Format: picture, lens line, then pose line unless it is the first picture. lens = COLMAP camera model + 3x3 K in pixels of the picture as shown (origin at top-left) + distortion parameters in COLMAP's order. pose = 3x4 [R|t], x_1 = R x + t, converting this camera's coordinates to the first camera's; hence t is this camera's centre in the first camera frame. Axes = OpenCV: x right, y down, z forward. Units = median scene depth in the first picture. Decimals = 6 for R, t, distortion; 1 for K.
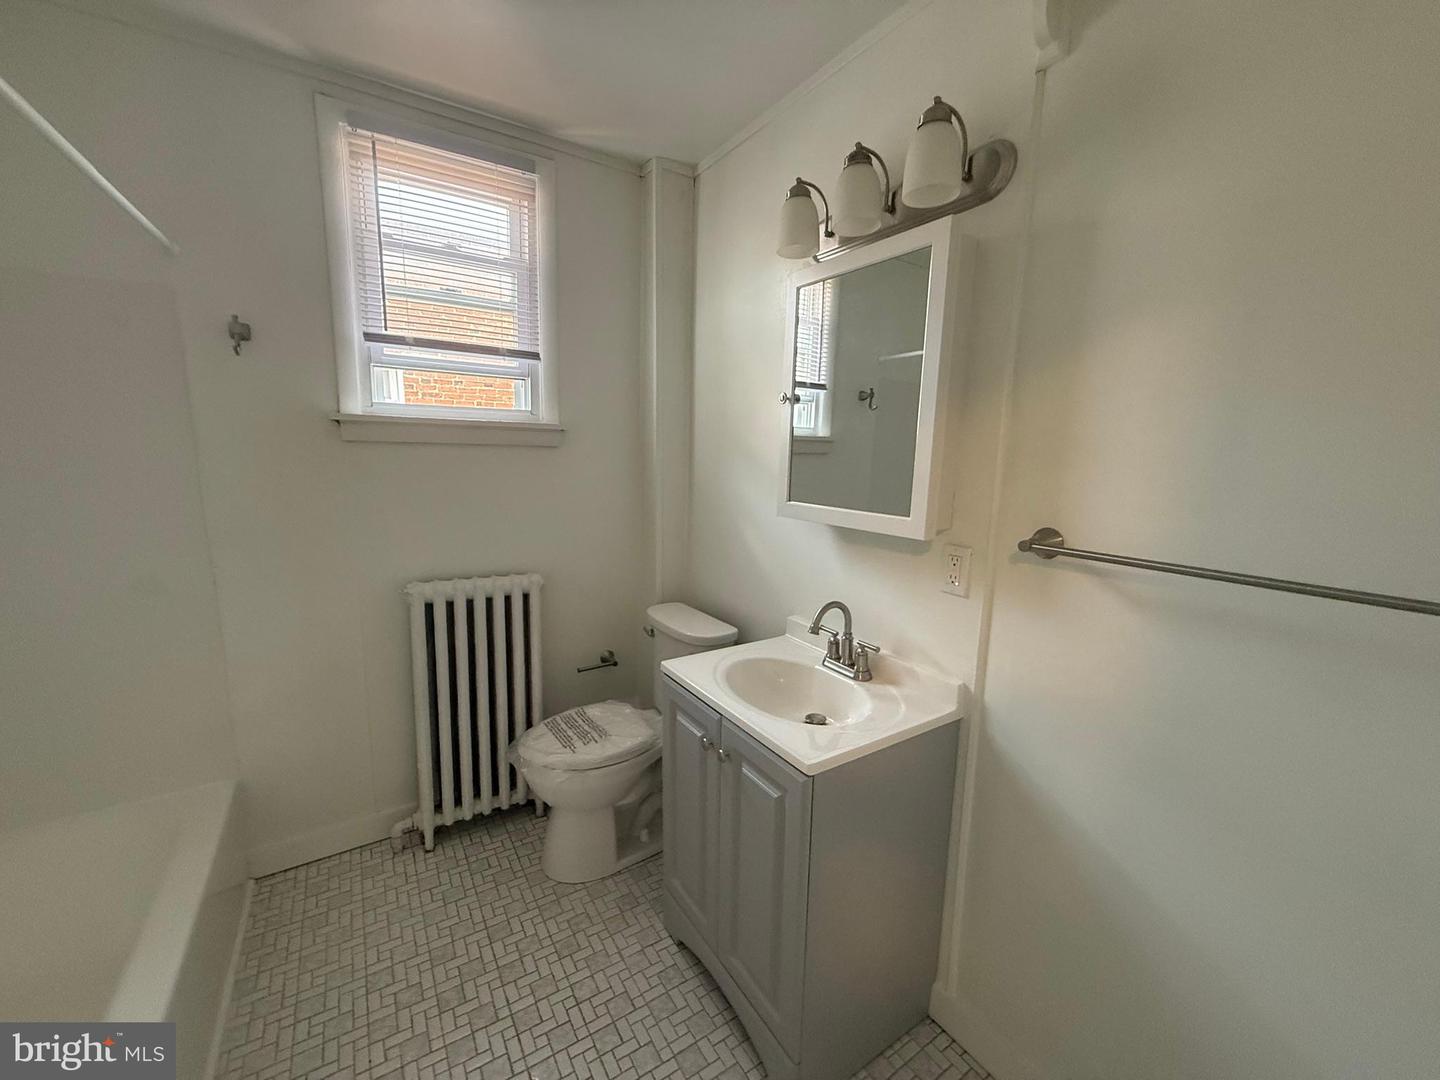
lens RADIAL K [[576.1, 0, 712.6], [0, 576.1, 534.2], [0, 0, 1]] dist [0.001495, 0.000177]
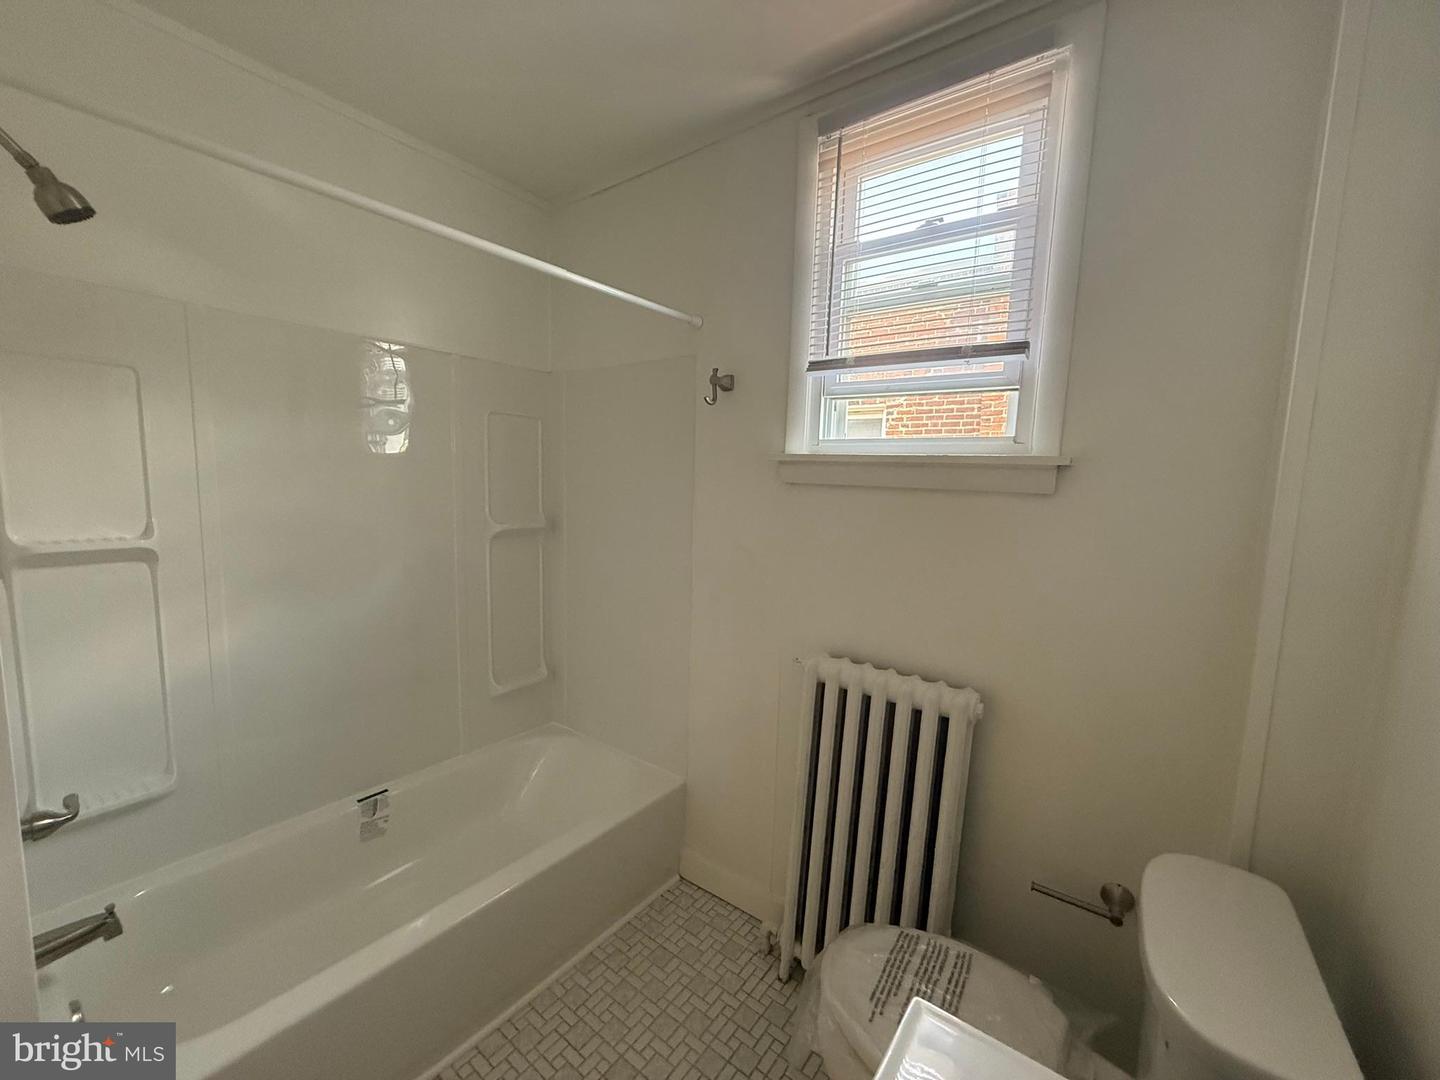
lens RADIAL K [[576.1, 0, 715.8], [0, 576.1, 538.6], [0, 0, 1]] dist [0.001495, 0.000177]
pose [[0.341954, 0.088757, -0.935516, 0.180228], [-0.163697, 0.985935, 0.033705, -0.077171], [0.925349, 0.141616, 0.351673, 0.523328]]
